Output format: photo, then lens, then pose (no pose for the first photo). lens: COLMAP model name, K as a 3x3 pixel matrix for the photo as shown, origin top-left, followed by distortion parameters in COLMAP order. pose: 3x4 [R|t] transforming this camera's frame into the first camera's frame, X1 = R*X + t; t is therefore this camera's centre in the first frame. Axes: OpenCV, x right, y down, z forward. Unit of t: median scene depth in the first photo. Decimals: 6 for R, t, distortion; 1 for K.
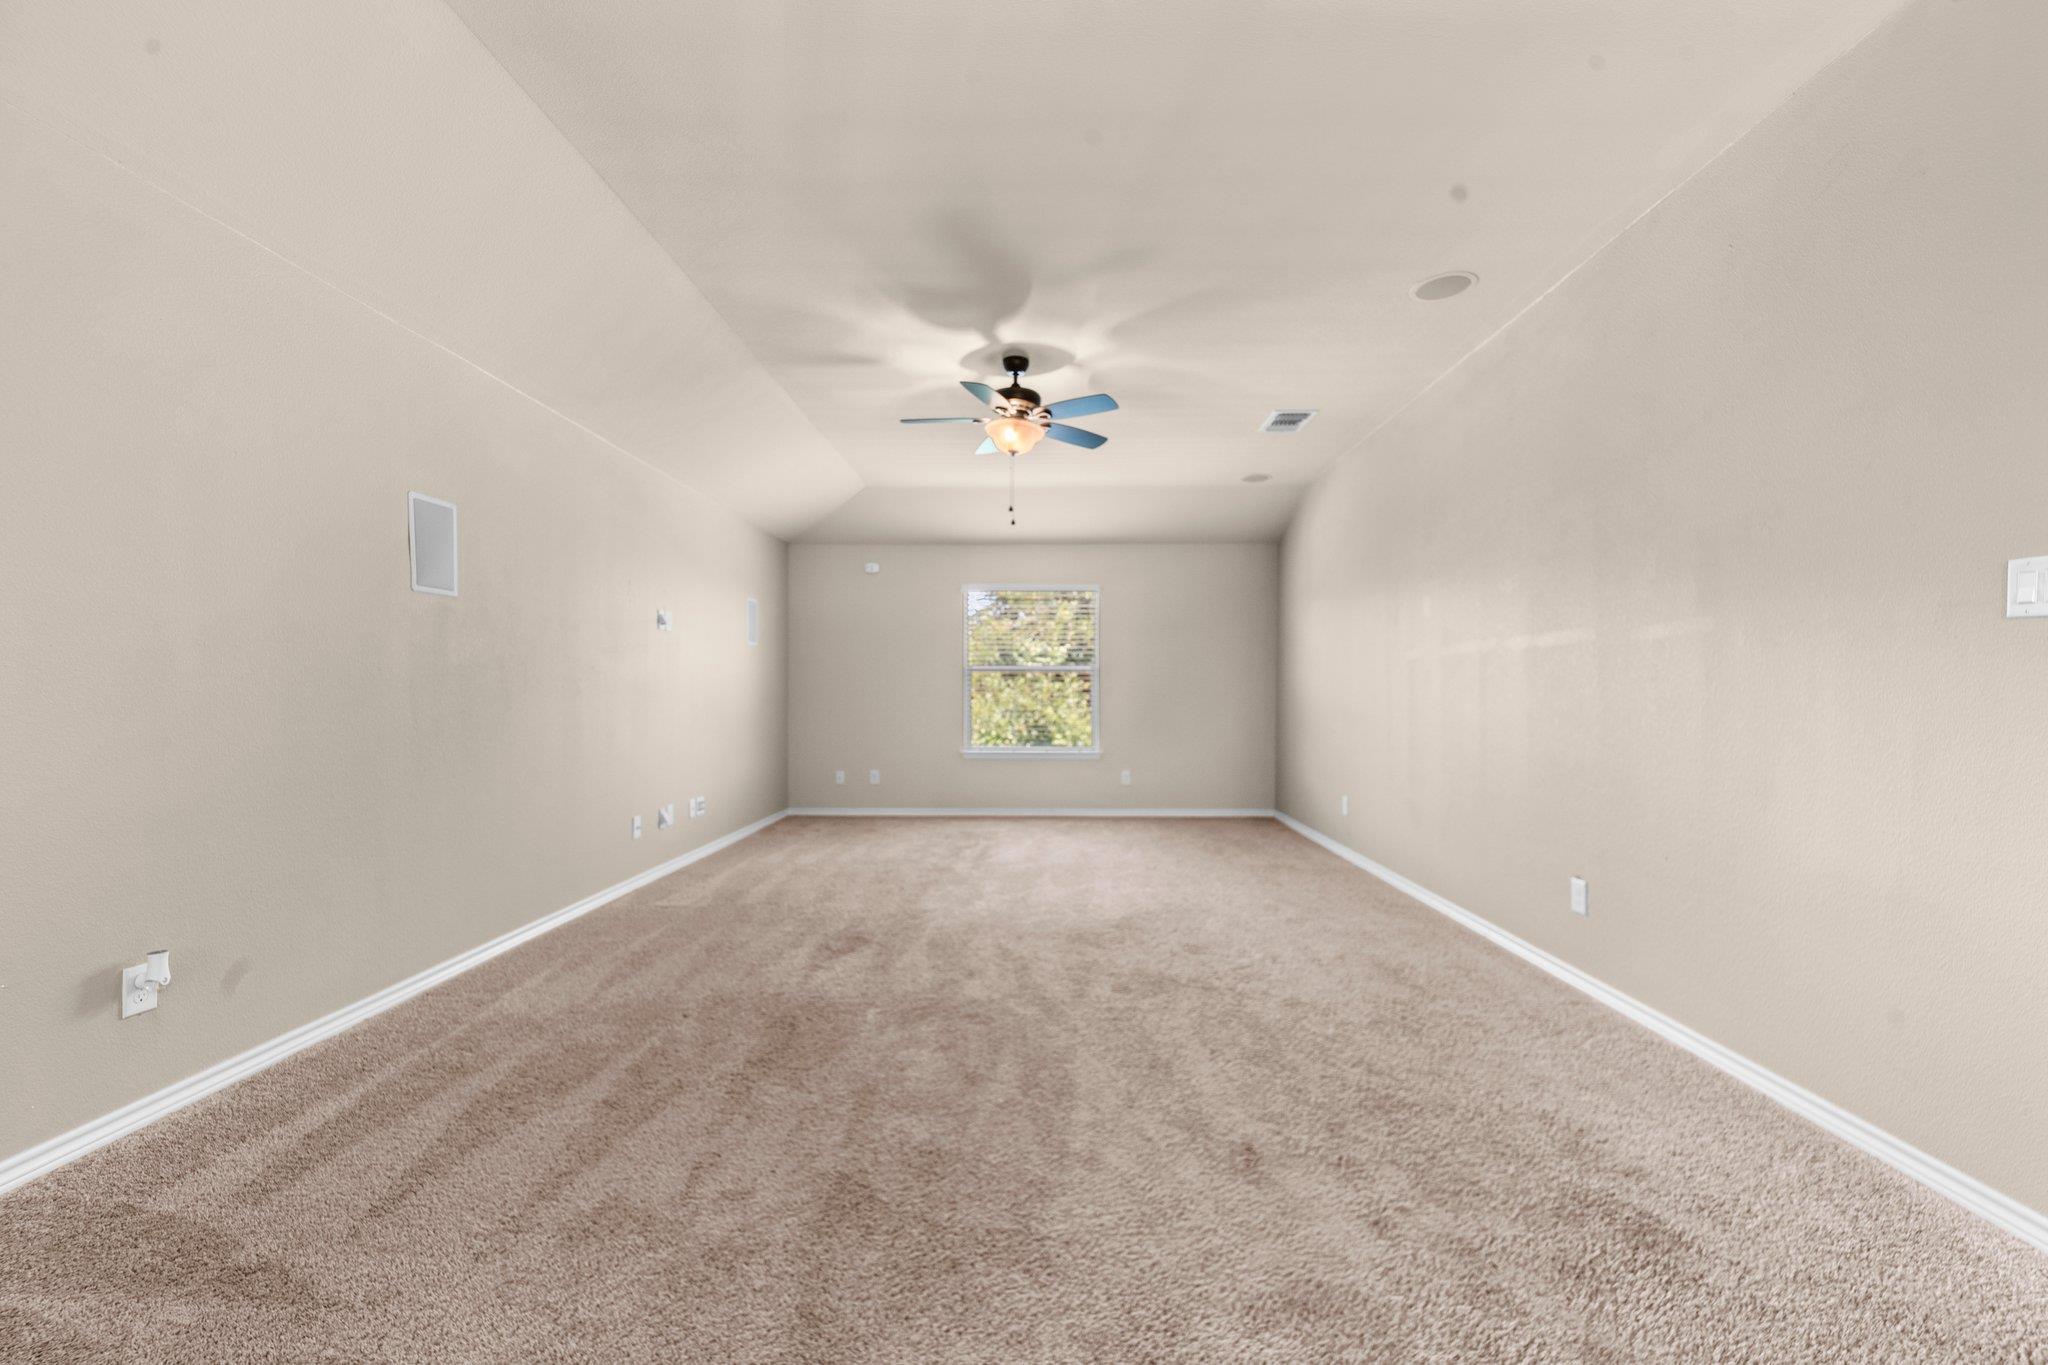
lens RADIAL K [[819.1, 0, 1040.9], [0, 819.1, 697.3], [0, 0, 1]] dist [0.019839, -0.008296]
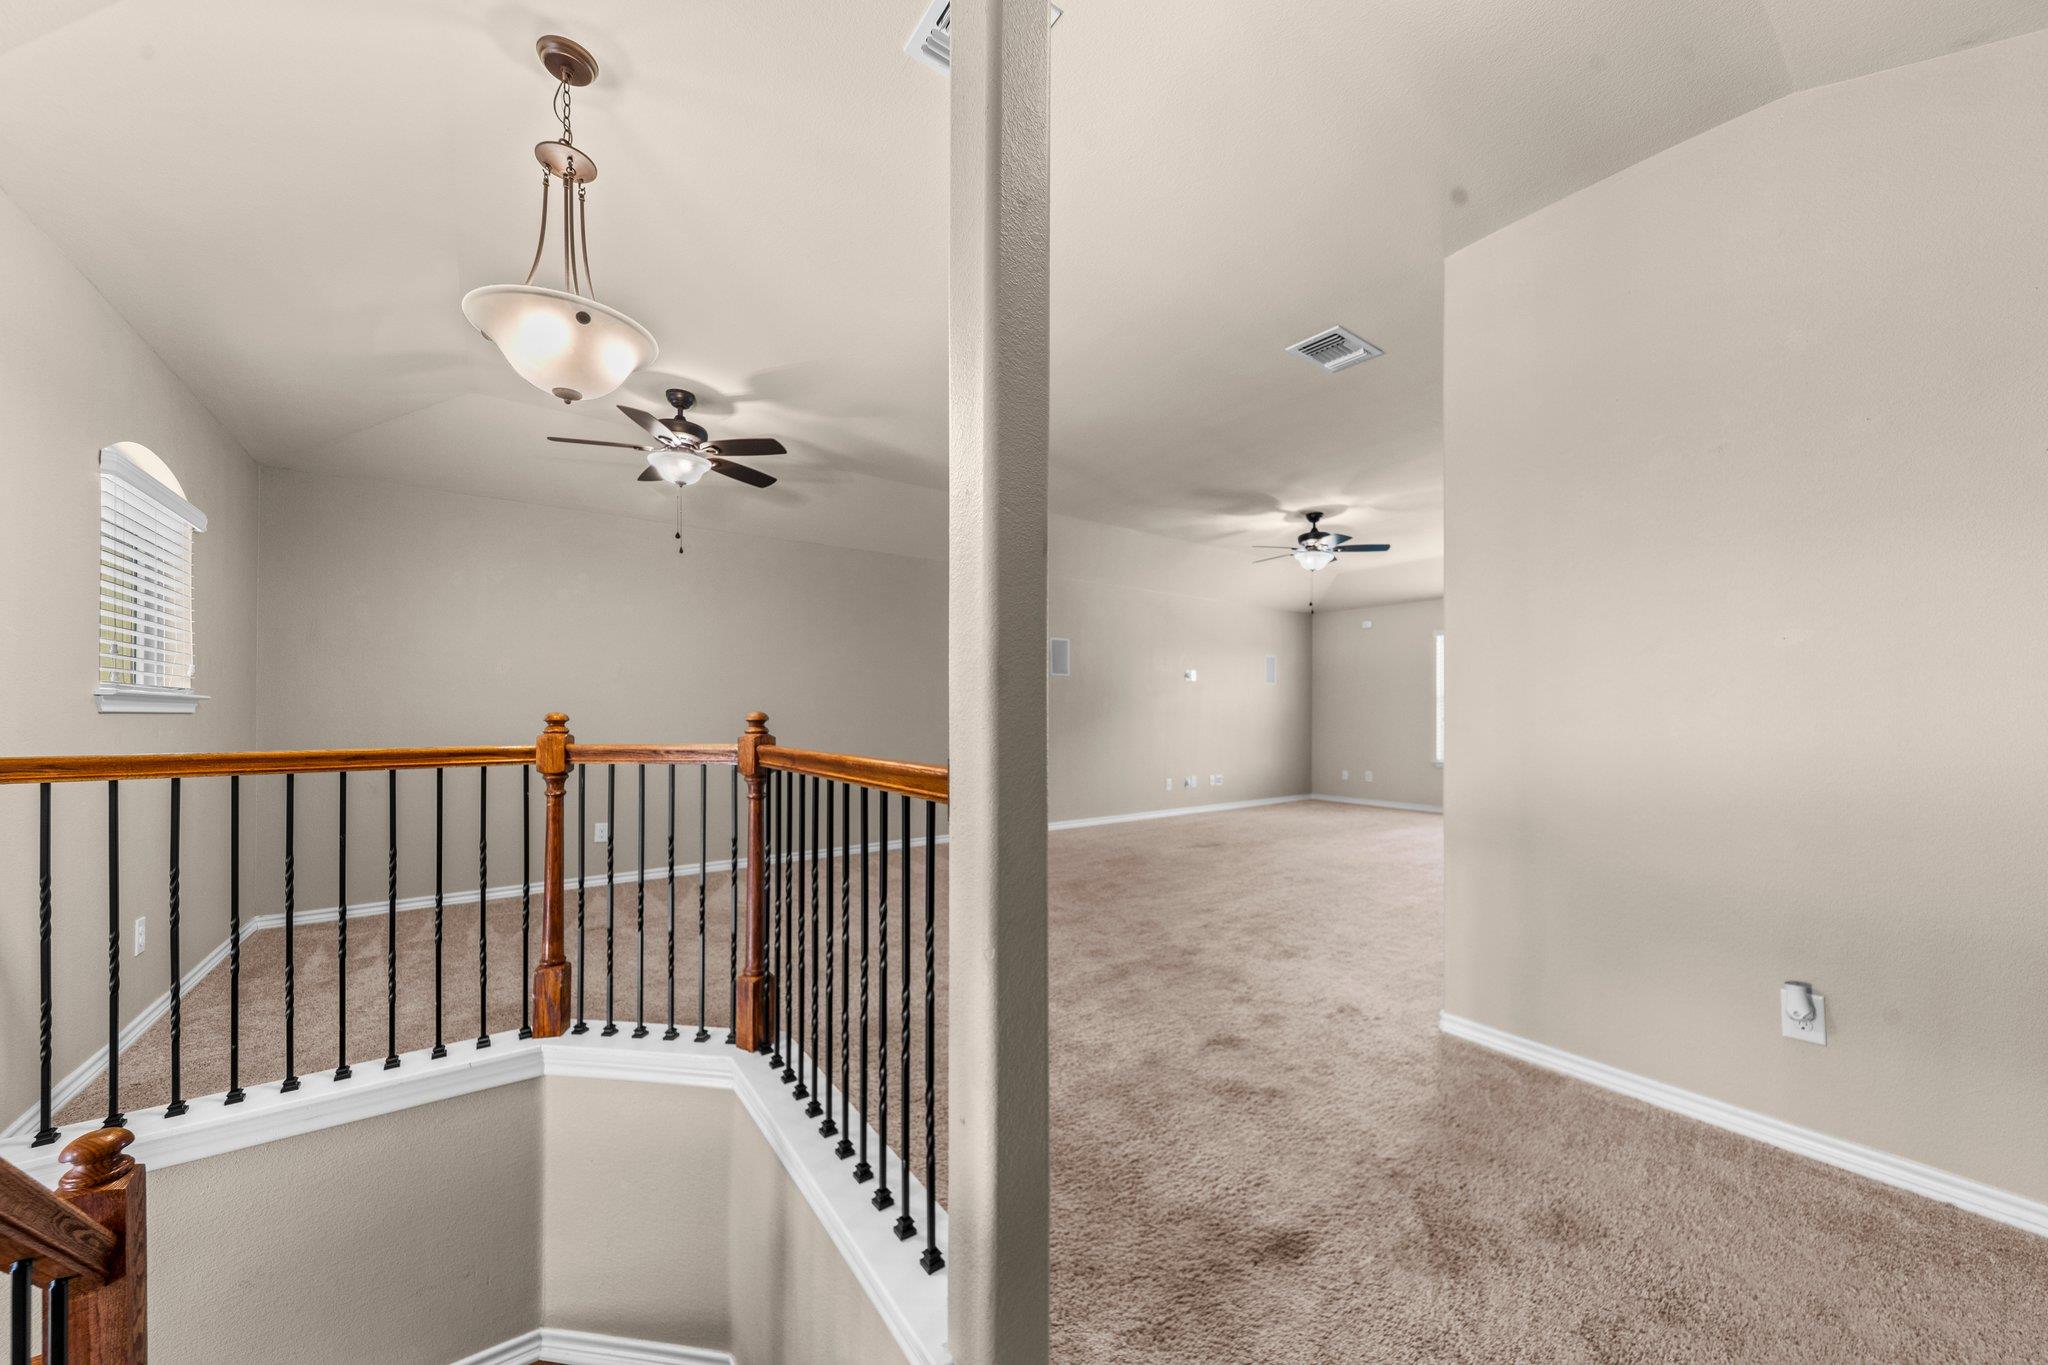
lens RADIAL K [[724.5, 0, 1036.7], [0, 724.5, 712.9], [0, 0, 1]] dist [-0.000643, -0.000042]
pose [[0.599352, -0.002564, -0.800482, 1.011560], [-0.005024, 0.999963, -0.006964, 0.004303], [0.800470, 0.008196, 0.599317, -0.395164]]
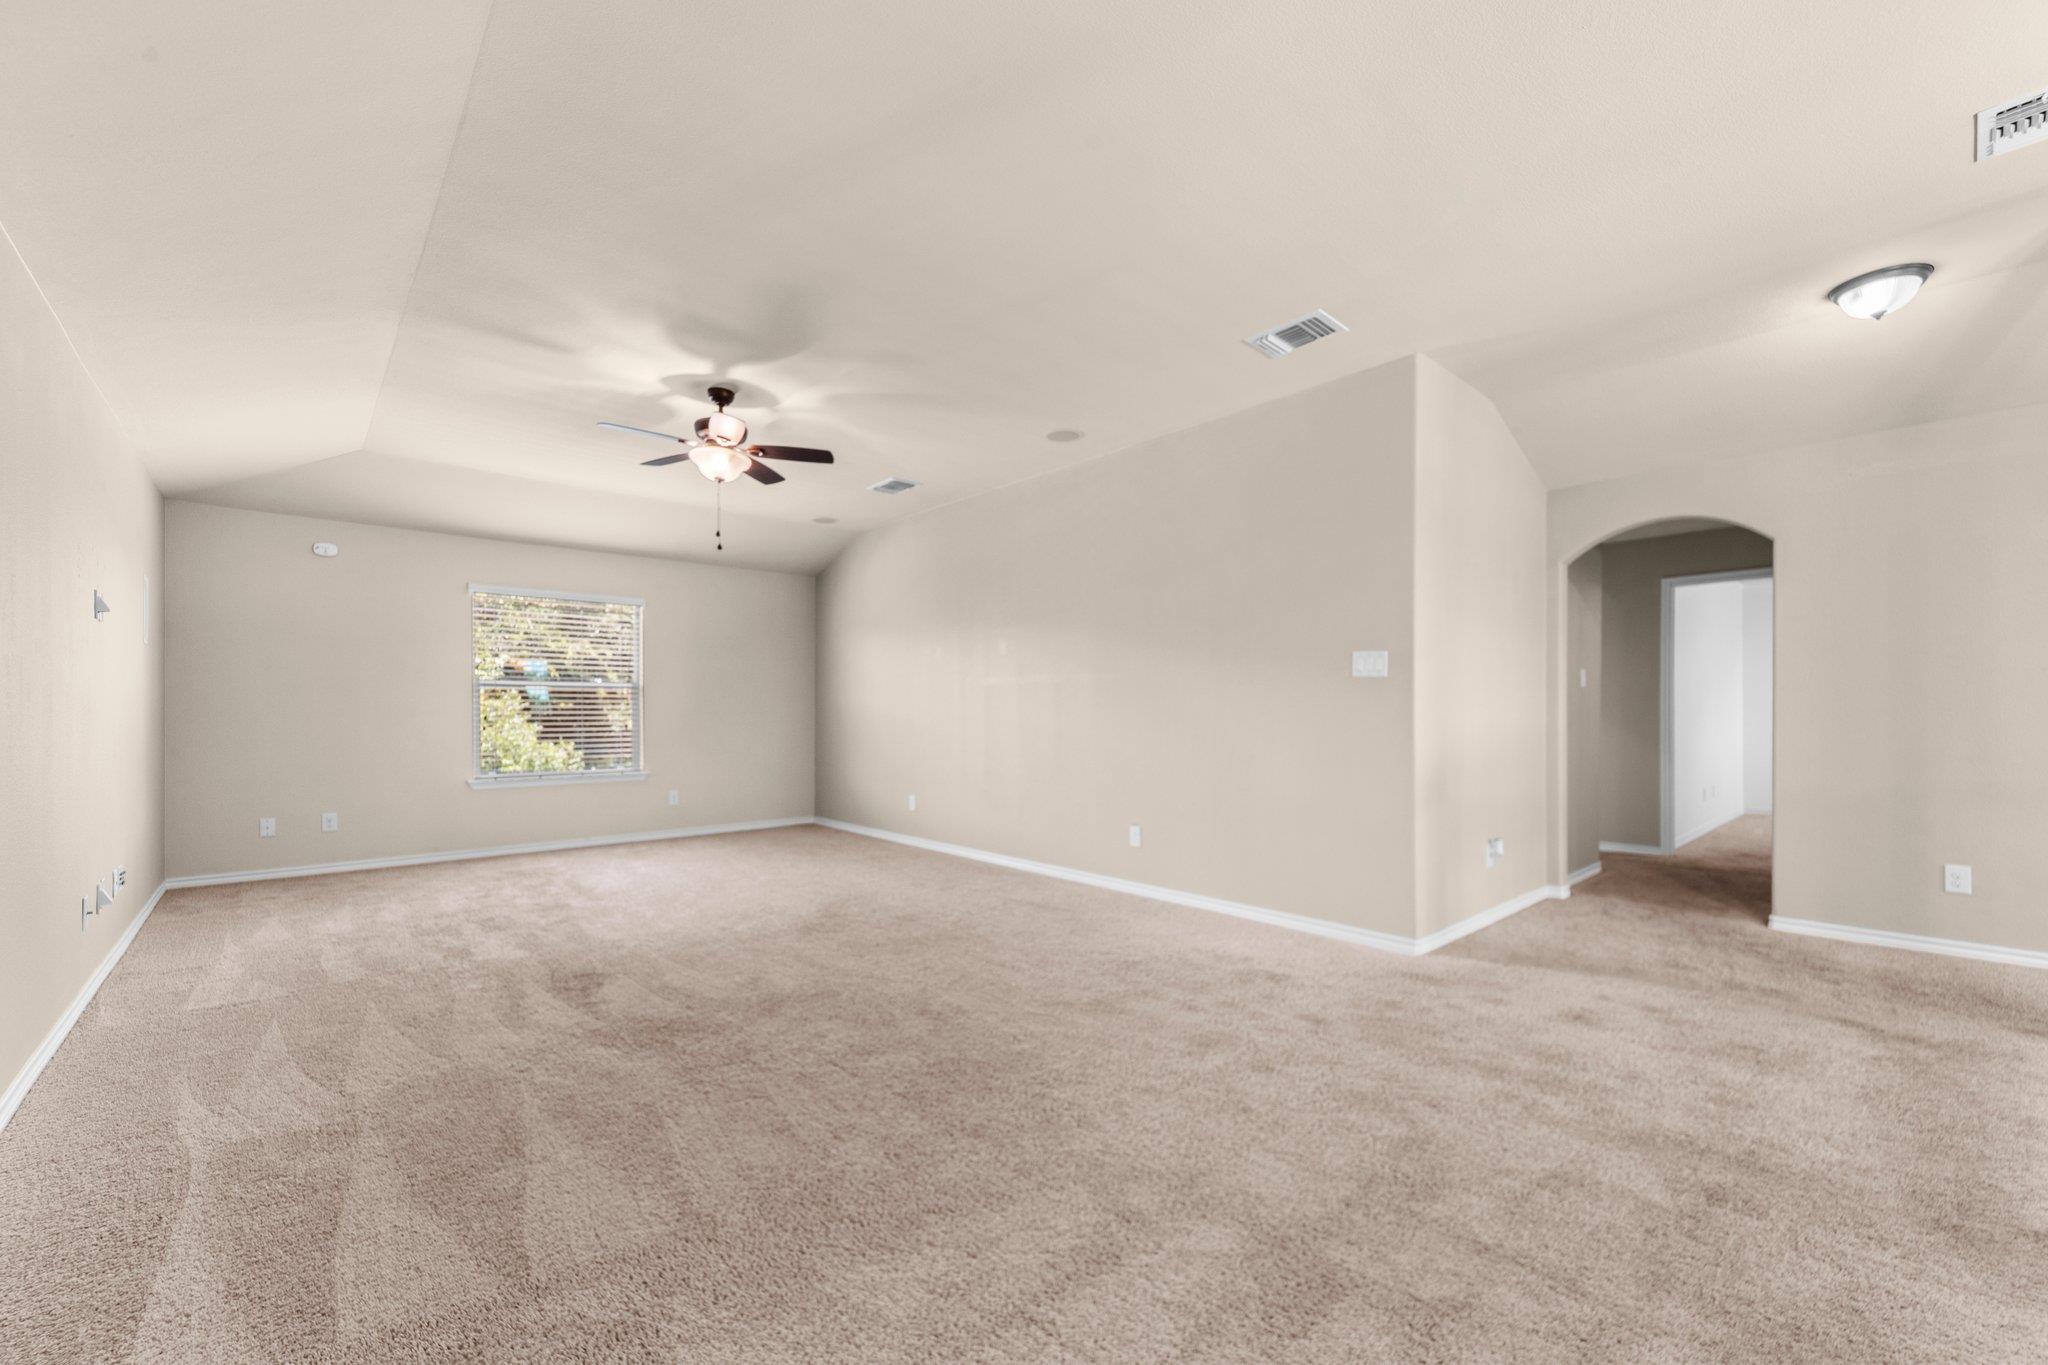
lens RADIAL K [[816.5, 0, 1040.5], [0, 816.5, 713.2], [0, 0, 1]] dist [0.020436, -0.009321]
pose [[0.733668, -0.004675, 0.679492, -0.557737], [0.006520, 0.999979, -0.000159, -0.000610], [-0.679477, 0.004547, 0.733682, -0.043545]]
